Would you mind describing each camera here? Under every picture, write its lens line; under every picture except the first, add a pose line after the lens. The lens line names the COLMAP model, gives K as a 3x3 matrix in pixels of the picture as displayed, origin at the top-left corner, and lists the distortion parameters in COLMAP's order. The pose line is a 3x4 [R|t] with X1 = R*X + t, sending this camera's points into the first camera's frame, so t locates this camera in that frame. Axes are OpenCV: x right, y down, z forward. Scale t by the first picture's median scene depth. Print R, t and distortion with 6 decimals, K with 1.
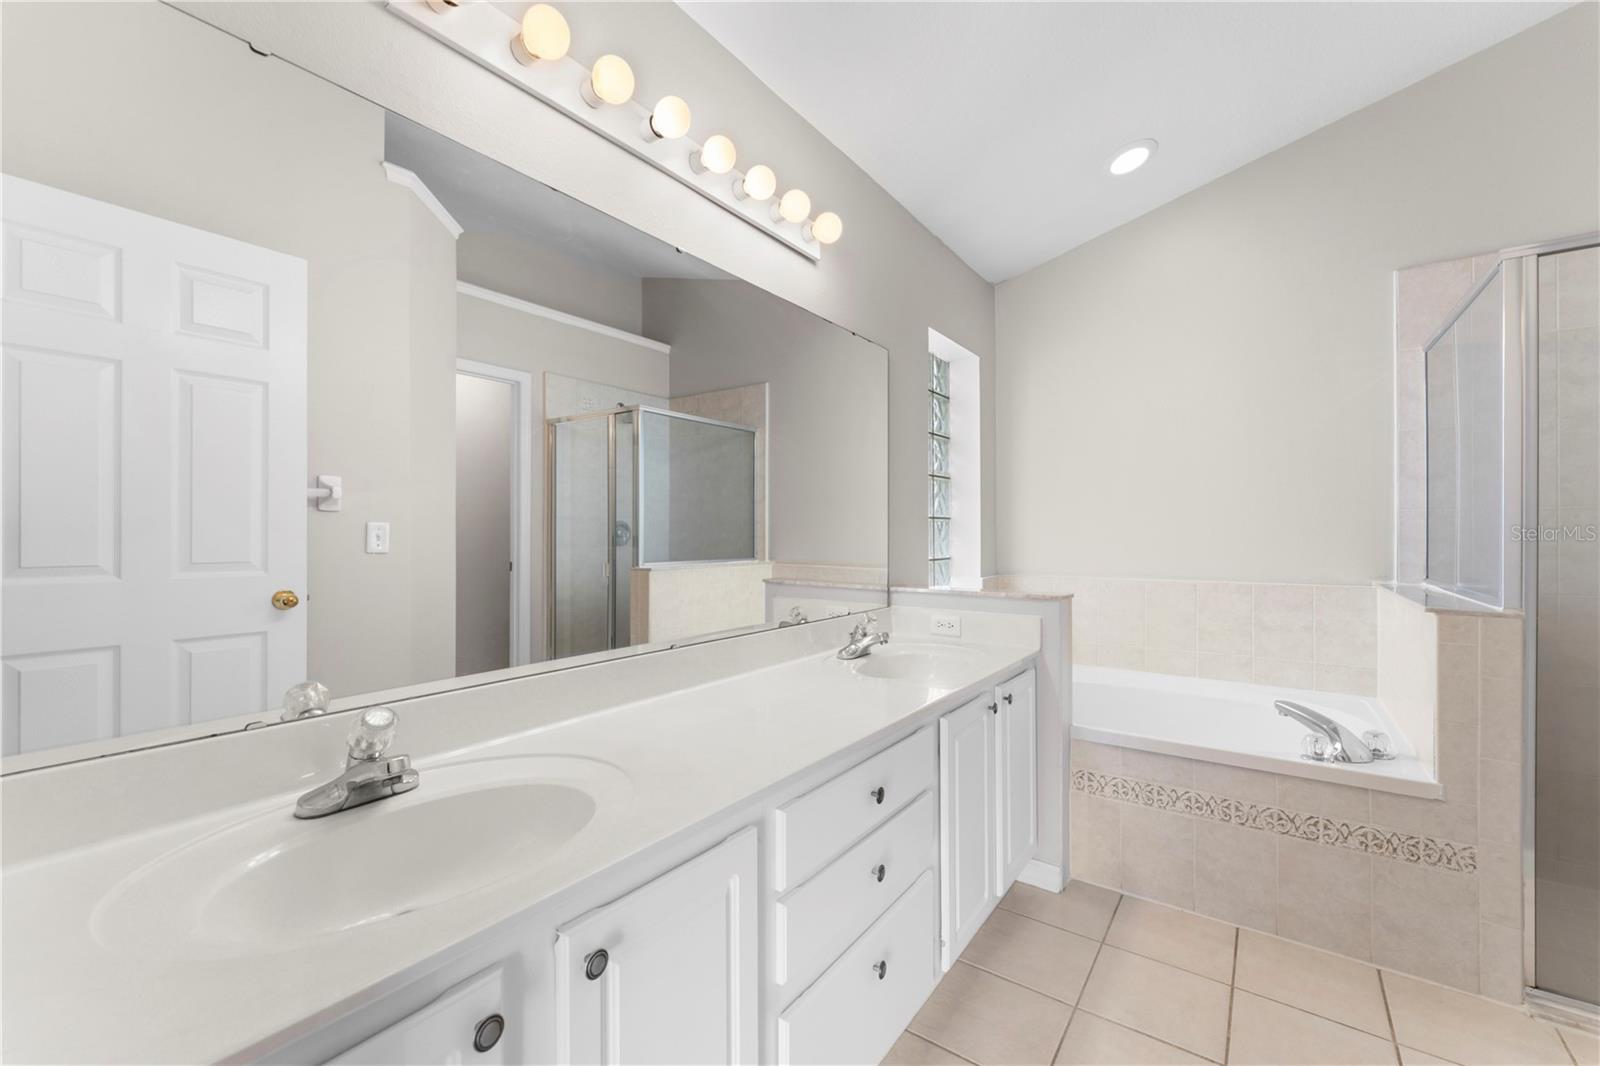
lens RADIAL K [[645.6, 0, 799.3], [0, 645.6, 534.8], [0, 0, 1]] dist [-0.000708, -0.000279]
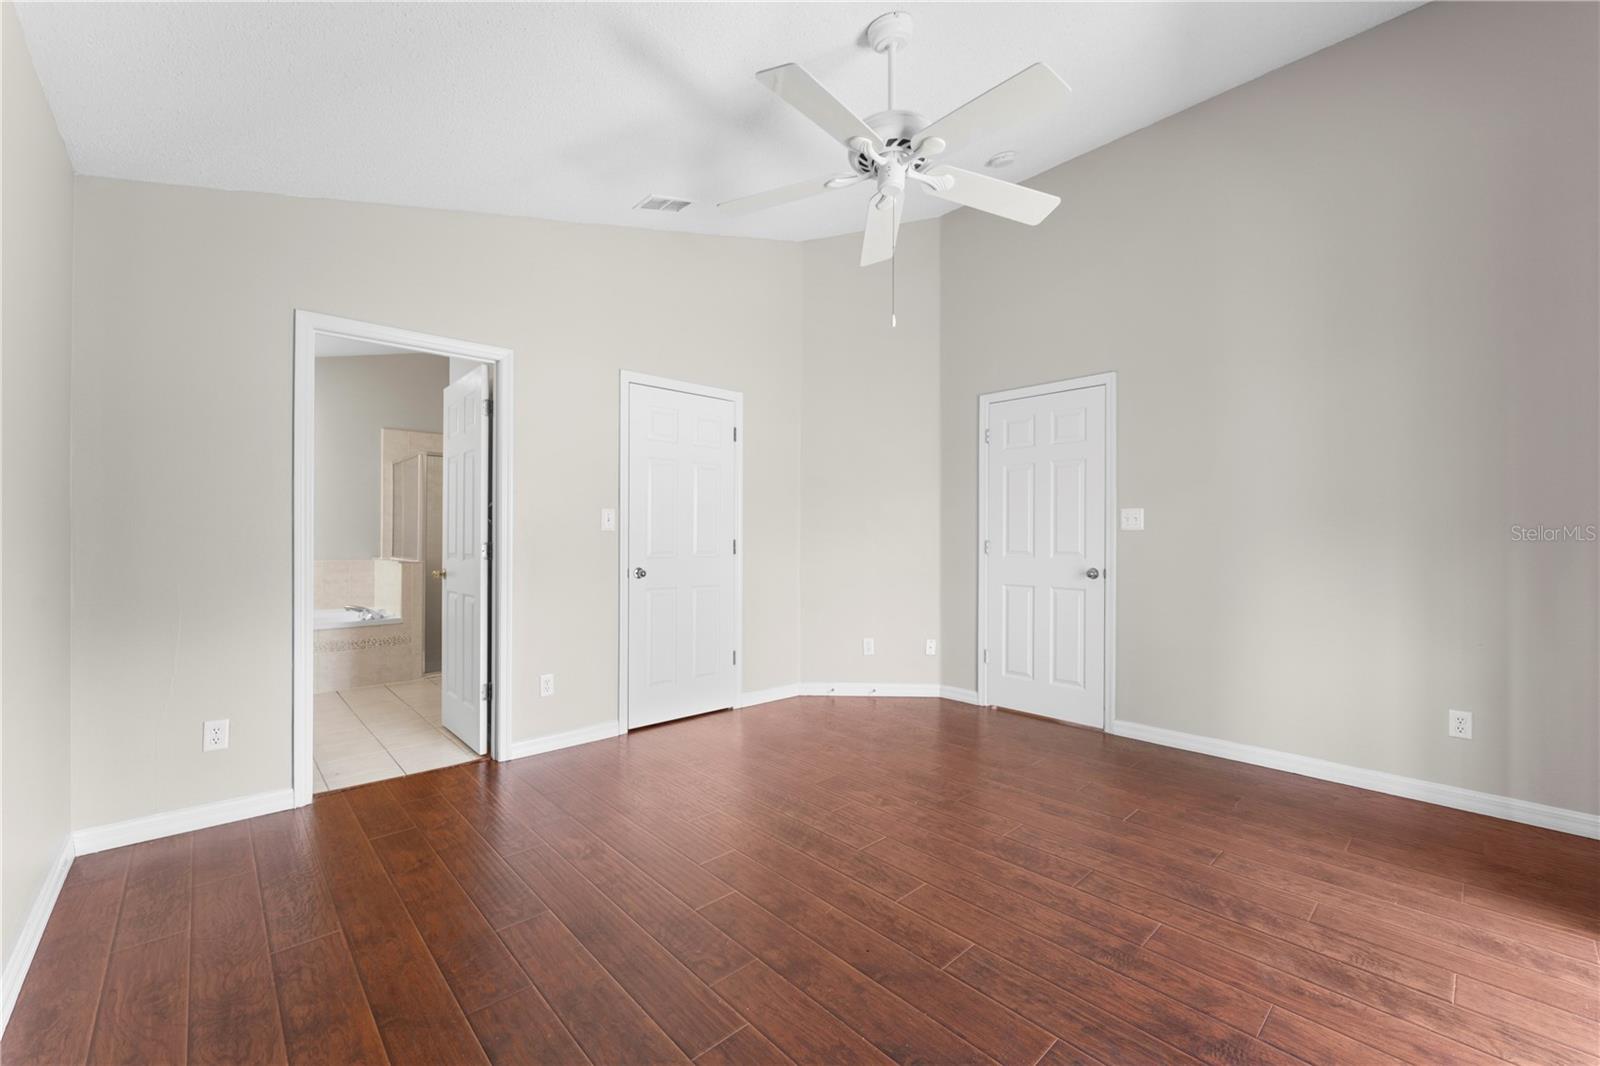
lens RADIAL K [[645.6, 0, 808.7], [0, 645.6, 533.2], [0, 0, 1]] dist [-0.000708, -0.000279]
pose [[0.185630, 0.008340, 0.982584, -1.330139], [-0.003036, 0.999964, -0.007914, -0.004097], [-0.982615, -0.001514, 0.185649, -1.174984]]
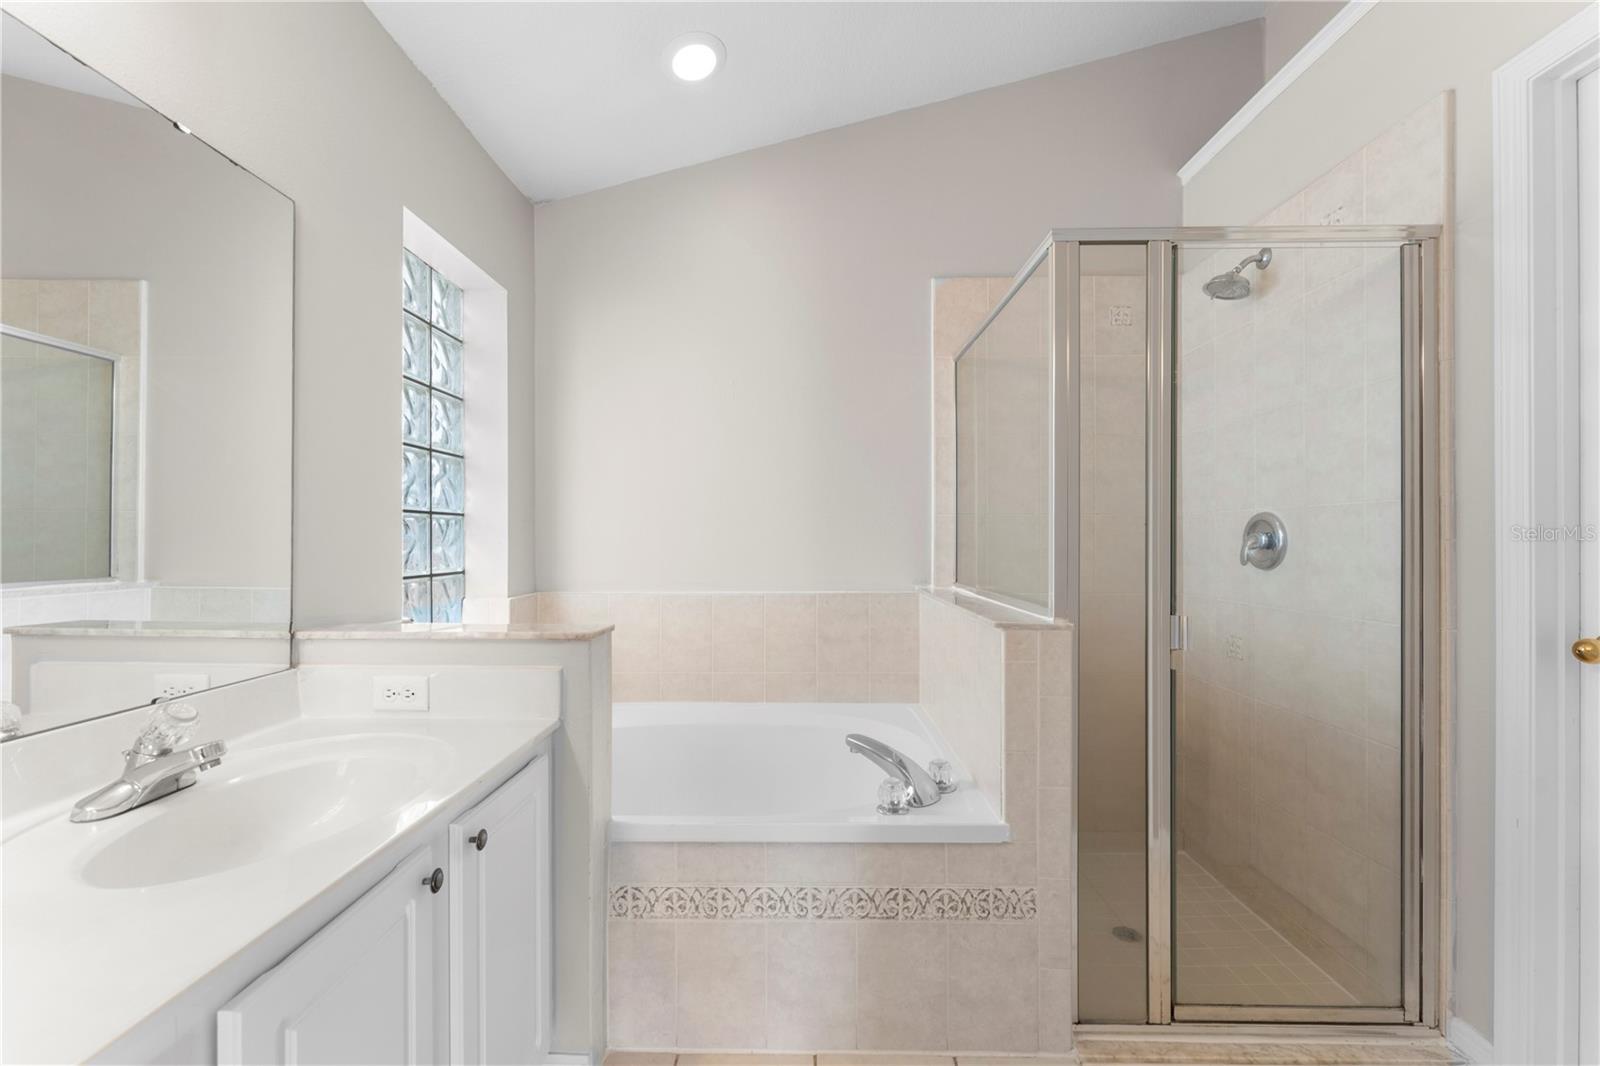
lens RADIAL K [[645.6, 0, 802.3], [0, 645.6, 536.4], [0, 0, 1]] dist [-0.000708, -0.000279]
pose [[0.812767, 0.004646, 0.582570, 0.197240], [-0.002256, 0.999986, -0.004829, 0.000885], [-0.582584, 0.002611, 0.812766, 0.346289]]
